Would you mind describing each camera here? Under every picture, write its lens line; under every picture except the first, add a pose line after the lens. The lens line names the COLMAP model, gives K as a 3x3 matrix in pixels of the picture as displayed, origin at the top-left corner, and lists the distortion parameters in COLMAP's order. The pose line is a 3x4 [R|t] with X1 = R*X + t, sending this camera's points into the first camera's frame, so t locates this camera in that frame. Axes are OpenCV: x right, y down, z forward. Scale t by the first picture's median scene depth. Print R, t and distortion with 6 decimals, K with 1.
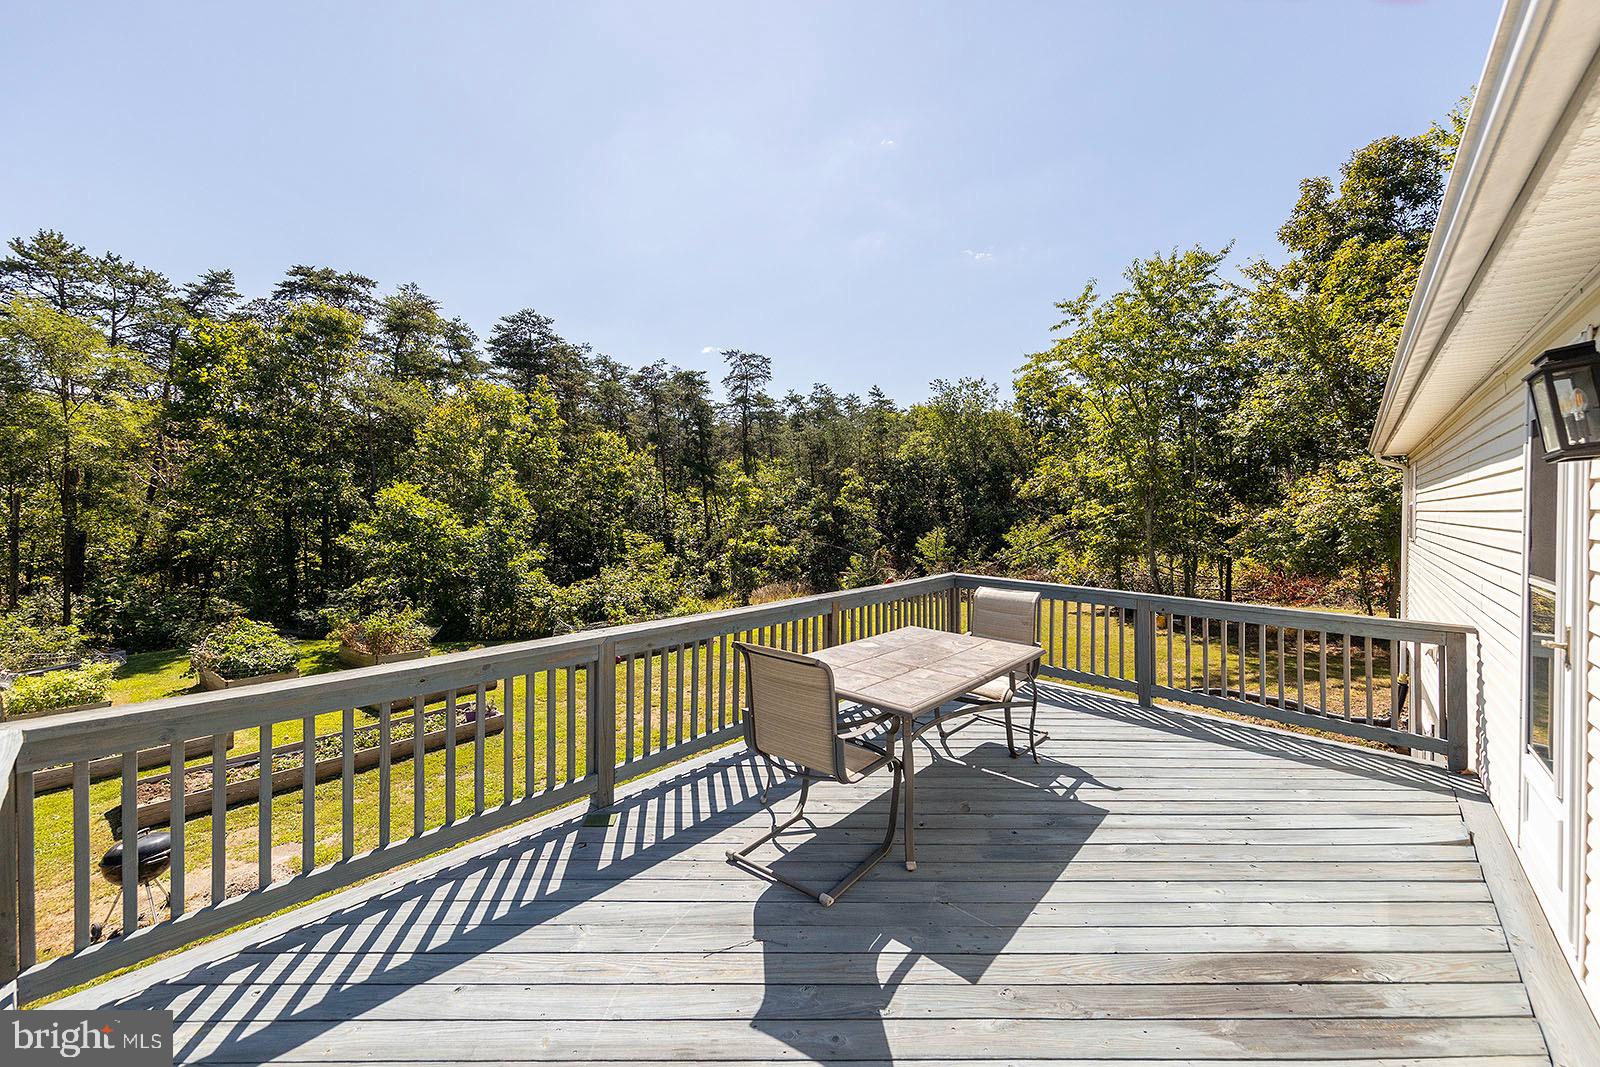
lens RADIAL K [[614.7, 0, 801.1], [0, 614.7, 517.8], [0, 0, 1]] dist [0.008983, 0.000159]
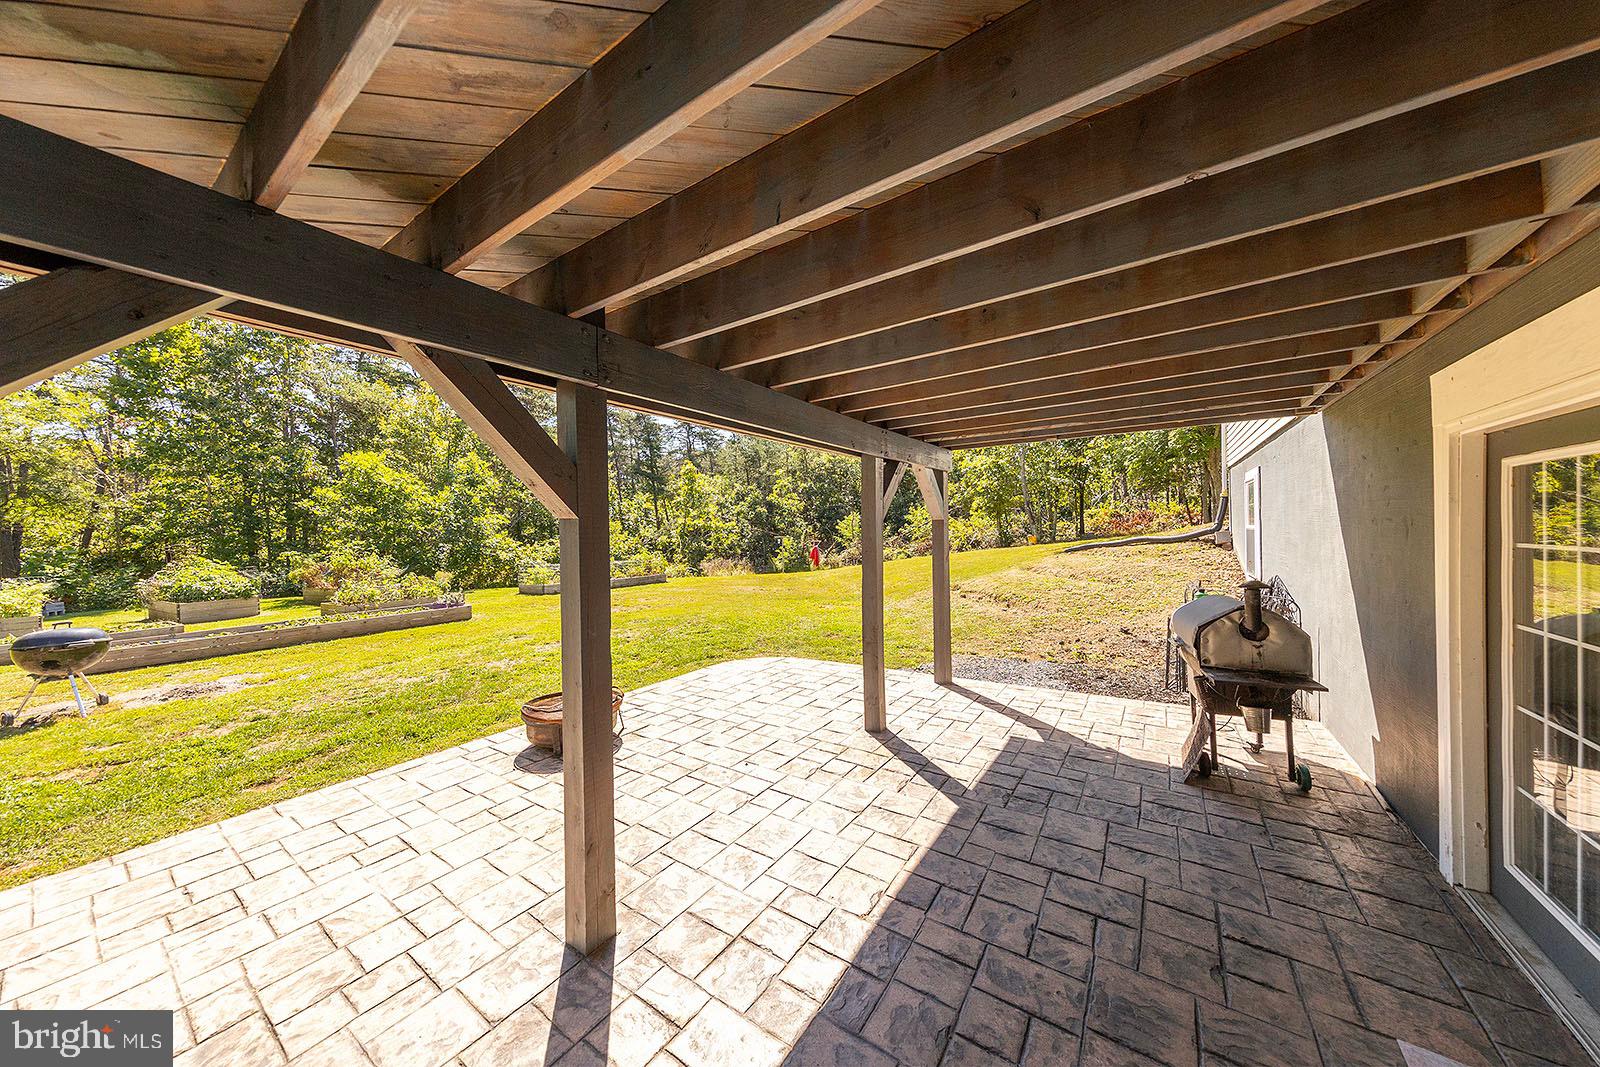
lens RADIAL K [[511.9, 0, 803.1], [0, 511.9, 524.0], [0, 0, 1]] dist [0.010142, -0.000420]
pose [[0.991804, -0.037564, 0.122119, -0.000619], [0.041186, 0.998779, -0.027271, 0.067949], [-0.120945, 0.032077, 0.992141, 0.006645]]
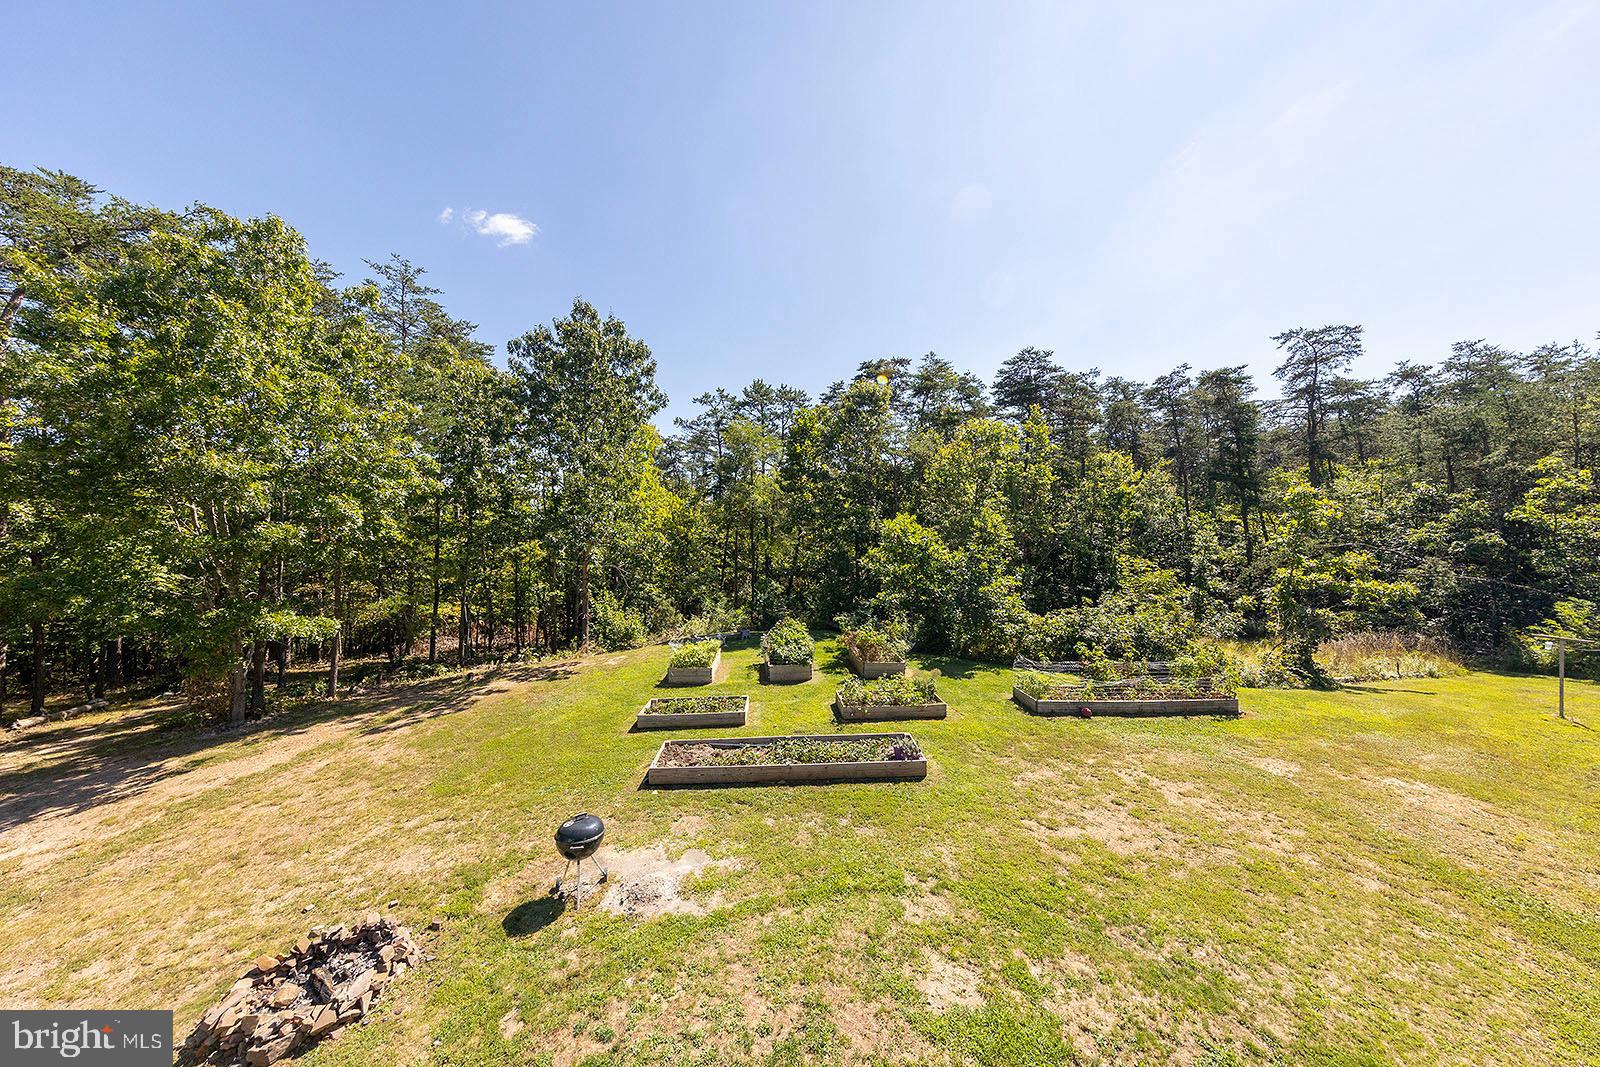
lens RADIAL K [[528.4, 0, 805.4], [0, 528.4, 534.3], [0, 0, 1]] dist [0.010283, -0.000031]
pose [[0.651464, -0.014955, -0.758532, 0.003025], [0.007397, 0.999883, -0.013361, -0.003205], [0.758643, 0.003093, 0.651499, 0.104702]]
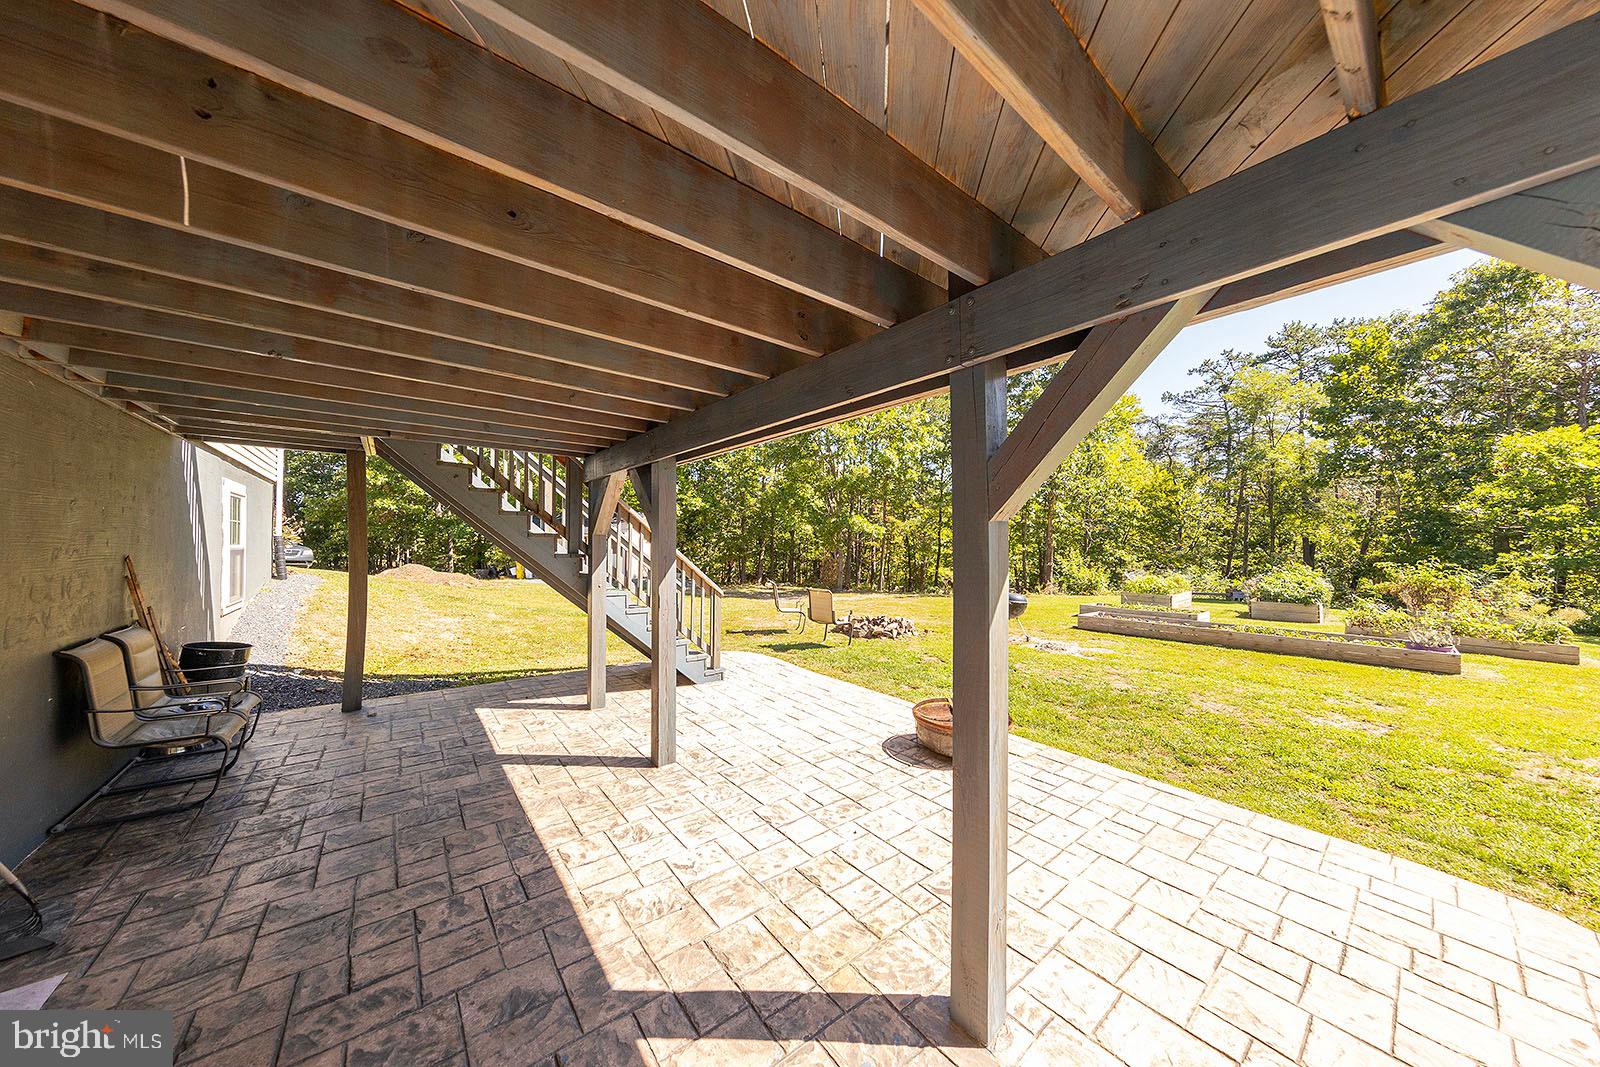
lens RADIAL K [[511.9, 0, 800.1], [0, 511.9, 536.3], [0, 0, 1]] dist [0.010142, -0.000420]
pose [[-0.173571, -0.039624, -0.984024, 0.076145], [-0.028436, 0.998975, -0.035210, 0.068169], [0.984411, 0.021871, -0.174519, 0.106099]]
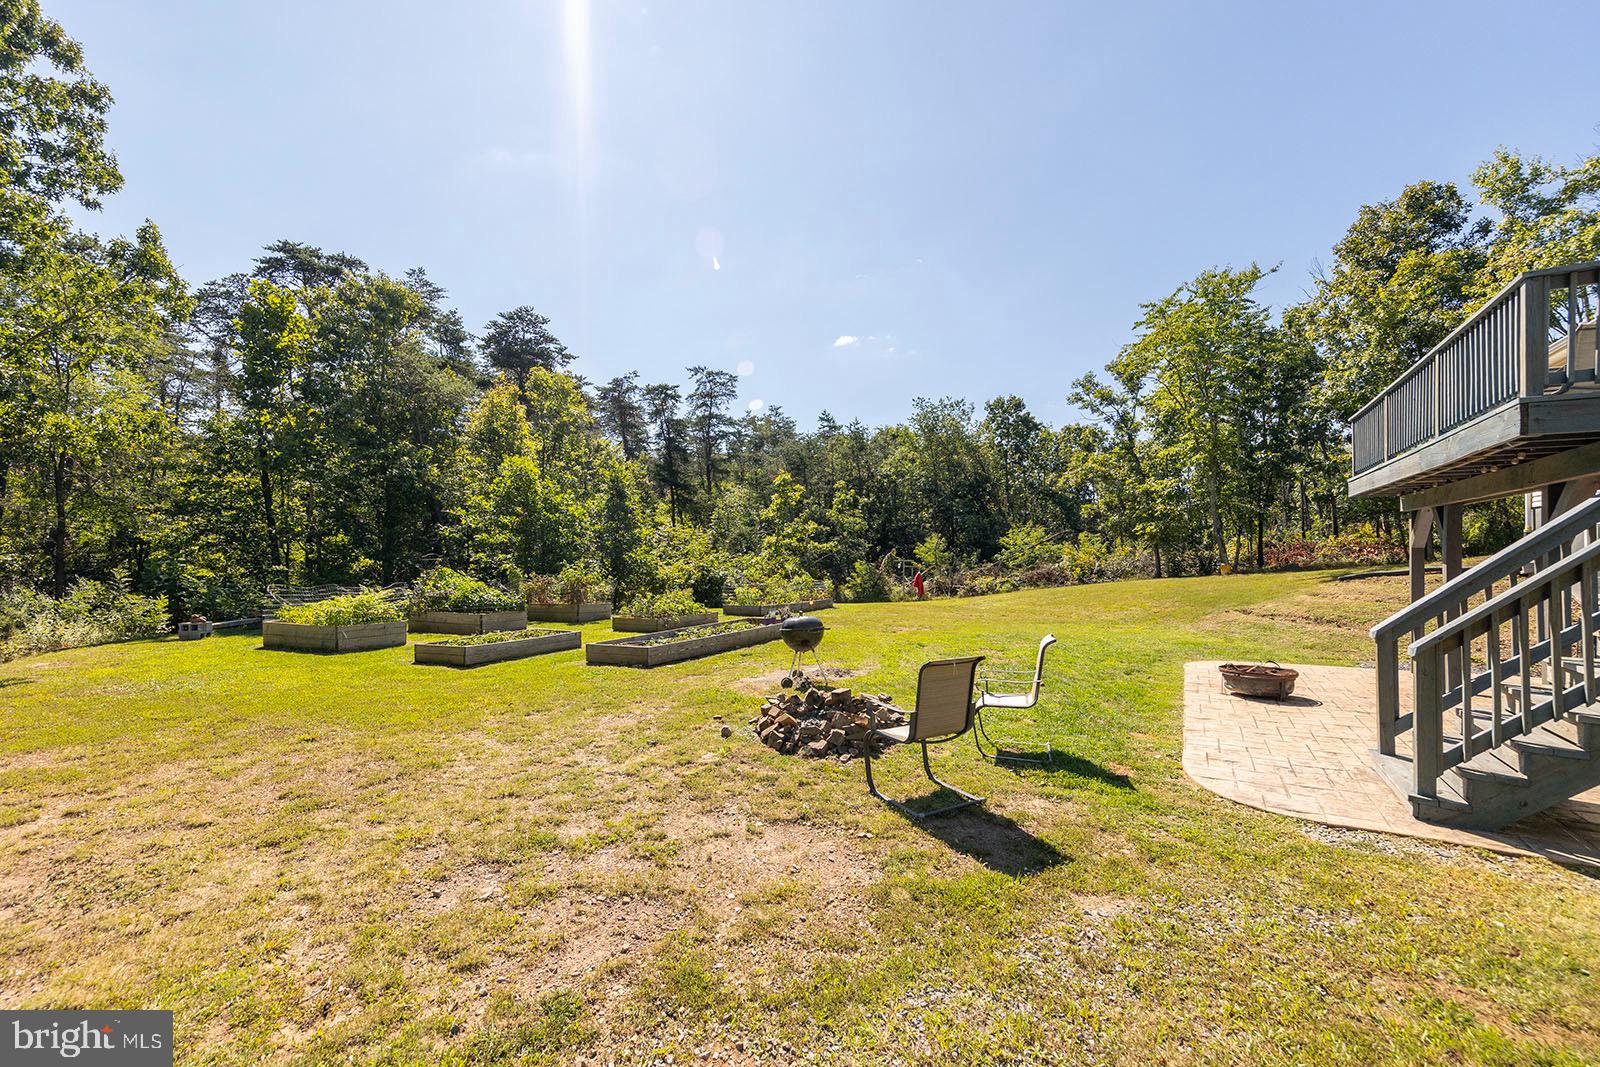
lens RADIAL K [[648.4, 0, 807.0], [0, 648.4, 539.2], [0, 0, 1]] dist [0.011200, 0.000451]
pose [[0.983780, -0.011192, 0.179030, -0.206895], [0.017952, 0.999184, -0.036182, 0.065853], [-0.178479, 0.038809, 0.983178, -0.051125]]
